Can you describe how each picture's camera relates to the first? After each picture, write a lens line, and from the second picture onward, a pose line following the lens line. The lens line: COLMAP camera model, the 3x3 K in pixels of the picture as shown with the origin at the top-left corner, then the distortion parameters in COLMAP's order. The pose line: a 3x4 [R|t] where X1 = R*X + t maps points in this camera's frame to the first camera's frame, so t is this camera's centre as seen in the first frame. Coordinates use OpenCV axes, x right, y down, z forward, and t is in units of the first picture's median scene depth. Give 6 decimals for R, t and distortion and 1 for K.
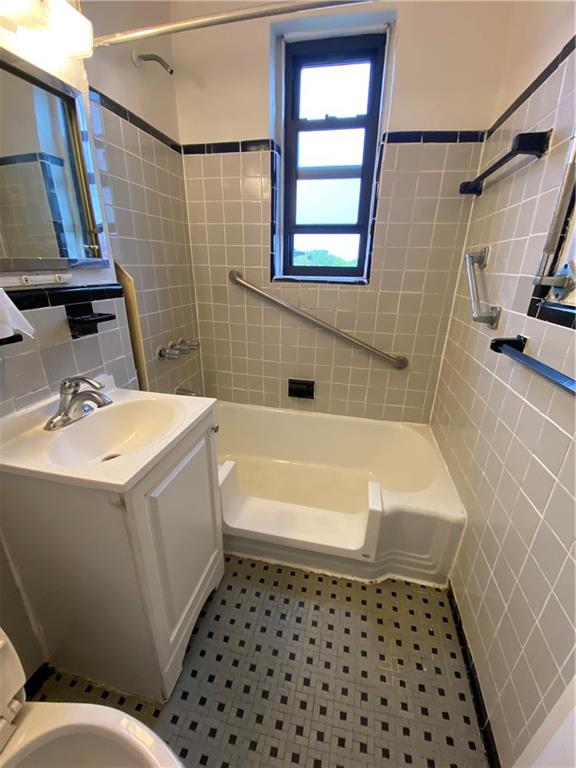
lens RADIAL K [[311.8, 0, 288.0], [0, 311.8, 384.0], [0, 0, 1]] dist [0.026626, -0.022284]
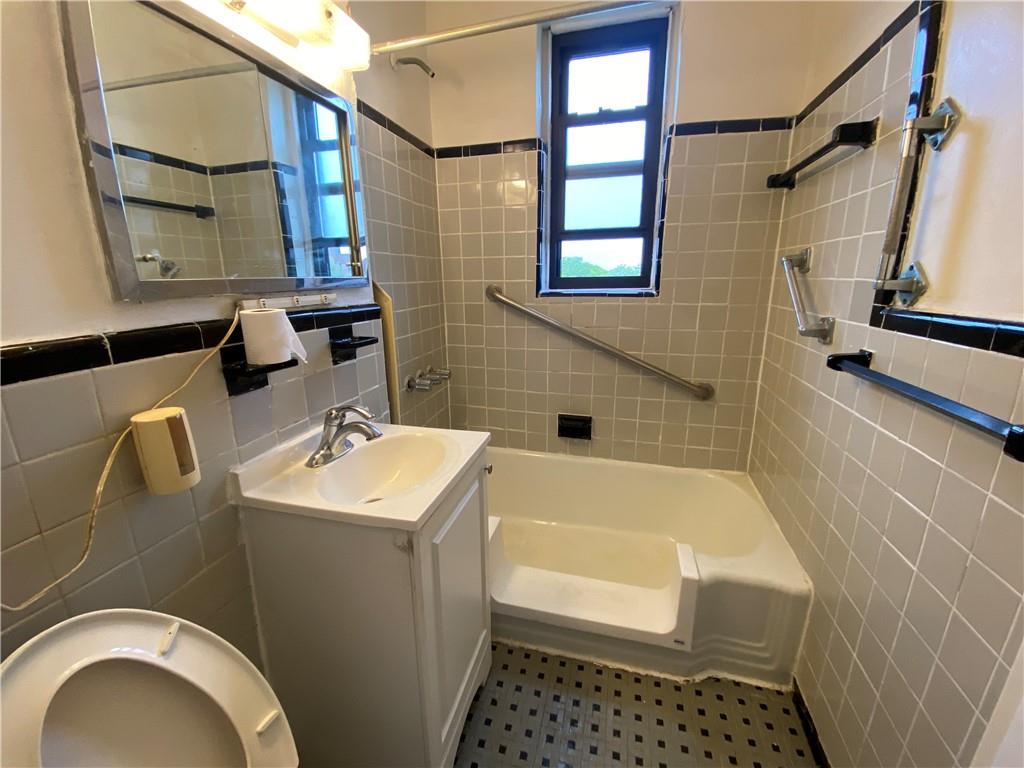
lens RADIAL K [[415.7, 0, 510.6], [0, 415.7, 384.5], [0, 0, 1]] dist [0.026626, -0.022284]
pose [[0.998322, -0.016928, -0.055369, -0.087346], [0.010685, 0.993746, -0.111153, 0.033333], [0.056905, 0.110375, 0.992260, -0.093419]]
